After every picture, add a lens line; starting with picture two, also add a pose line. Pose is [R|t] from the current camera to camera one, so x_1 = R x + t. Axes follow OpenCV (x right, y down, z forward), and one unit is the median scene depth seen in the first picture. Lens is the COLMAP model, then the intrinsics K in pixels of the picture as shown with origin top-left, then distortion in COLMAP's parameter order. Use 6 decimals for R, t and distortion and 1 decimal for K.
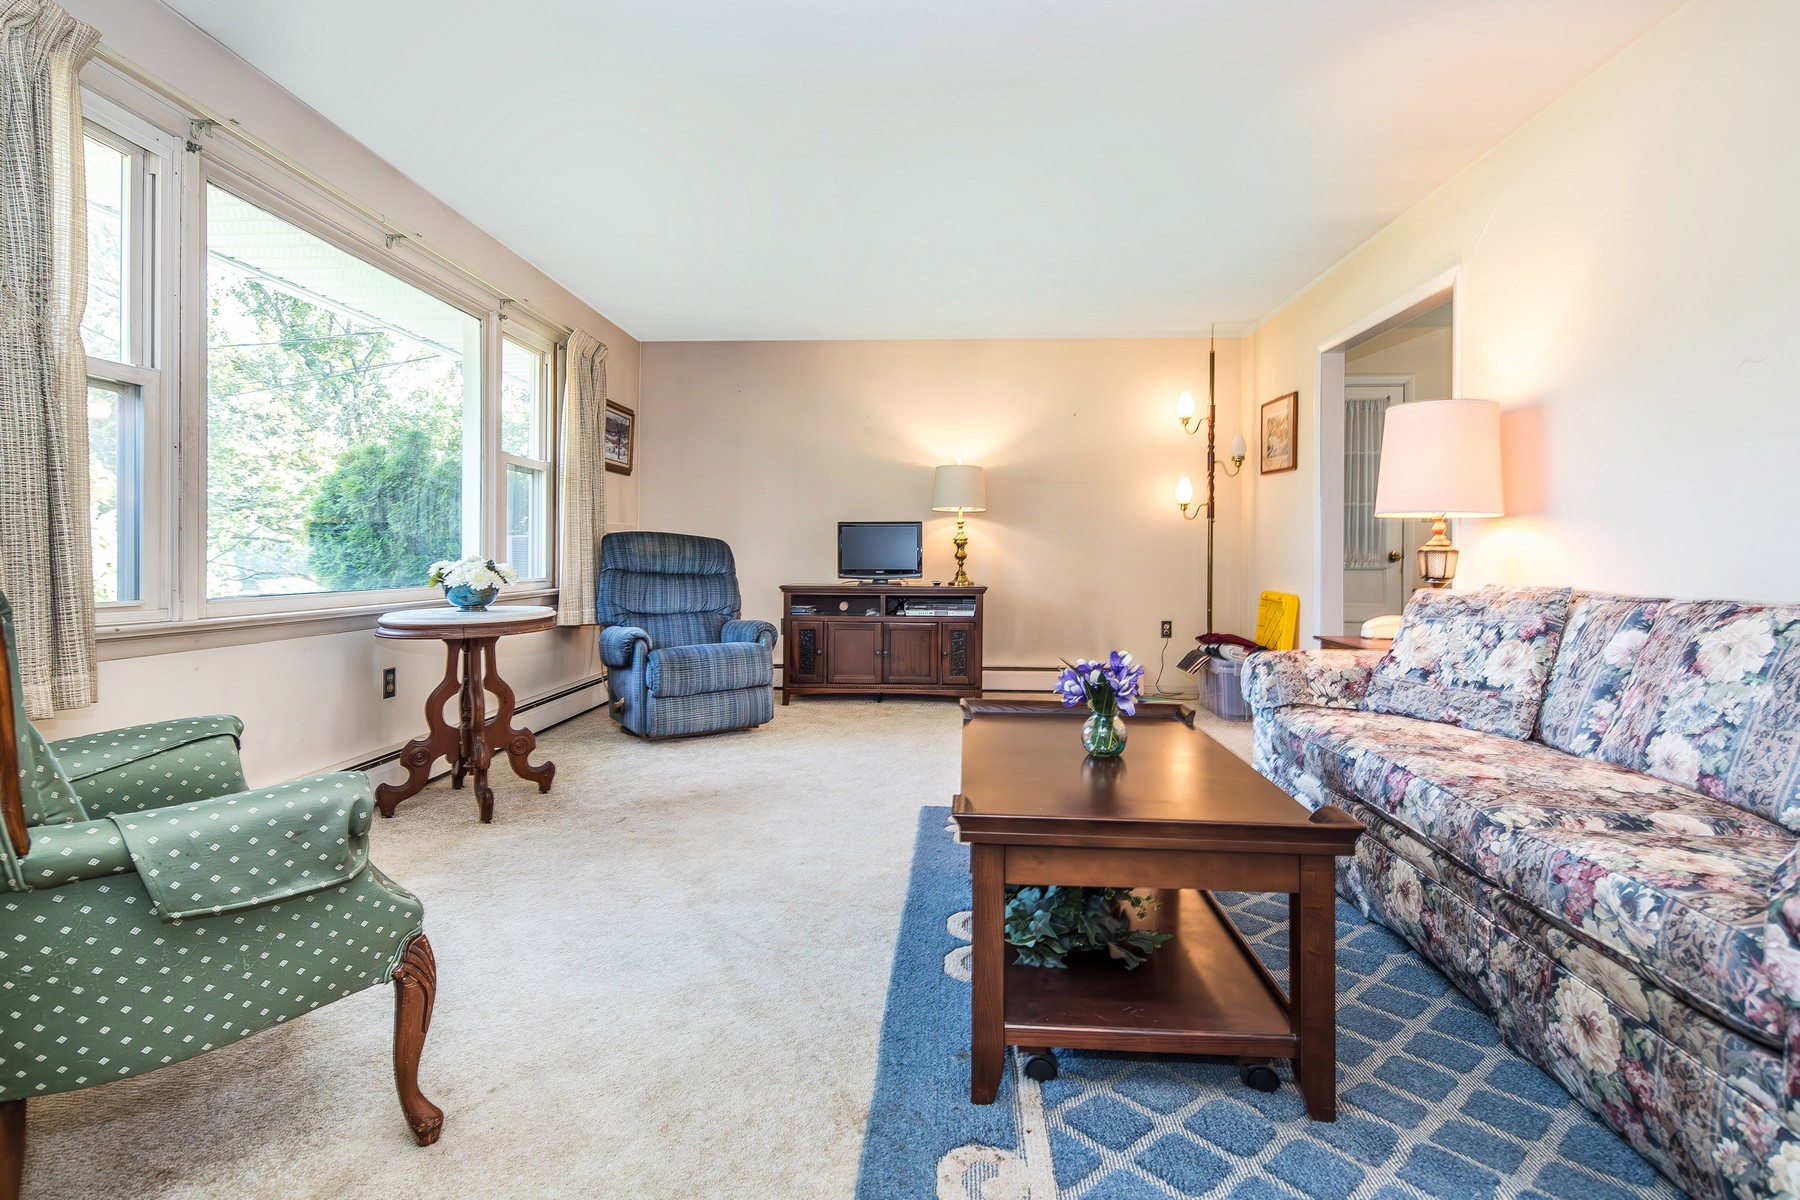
lens RADIAL K [[923.4, 0, 872.2], [0, 923.4, 568.8], [0, 0, 1]] dist [0.006718, -0.002942]
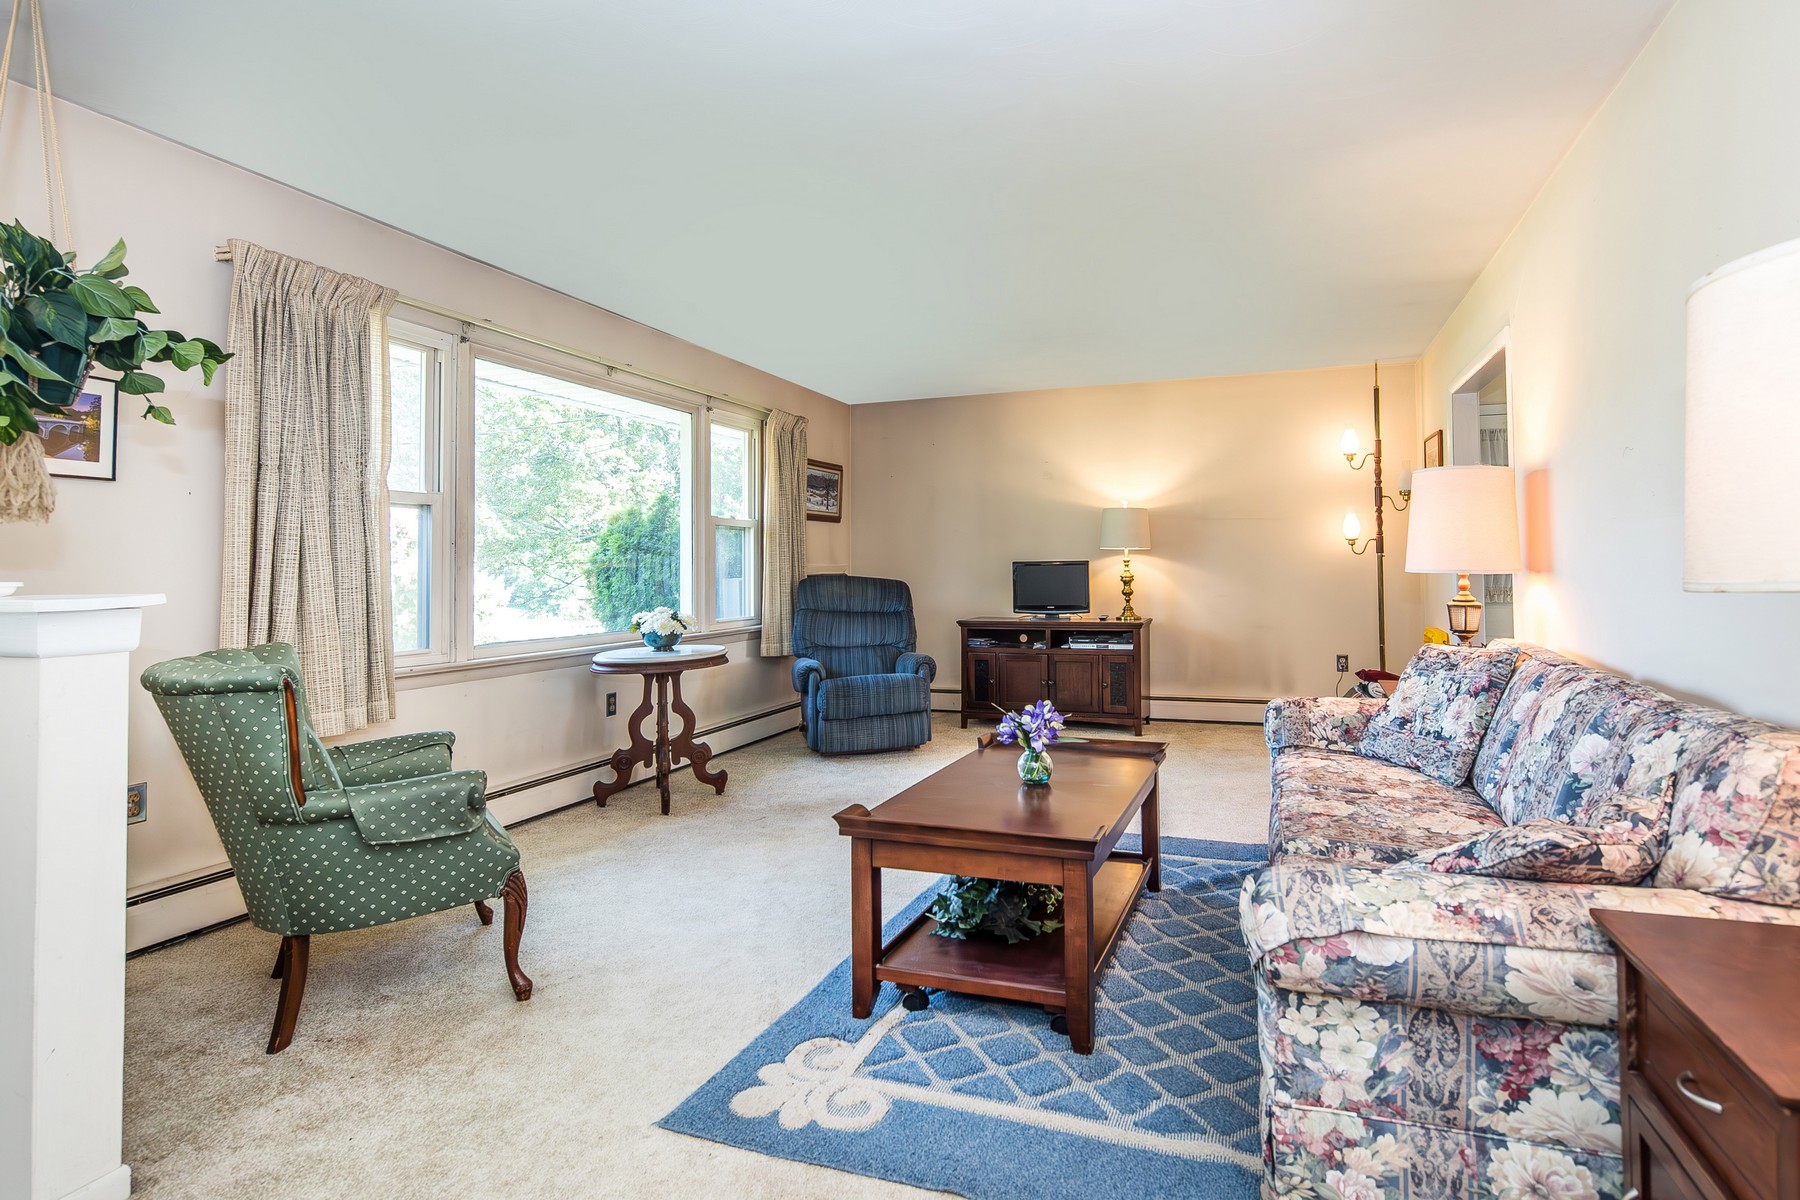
lens RADIAL K [[923.4, 0, 916.2], [0, 923.4, 558.5], [0, 0, 1]] dist [0.006718, -0.002942]
pose [[0.966067, -0.017325, -0.257708, 0.256095], [0.009771, 0.999485, -0.030567, -0.042314], [0.258105, 0.027012, 0.965739, -0.172091]]
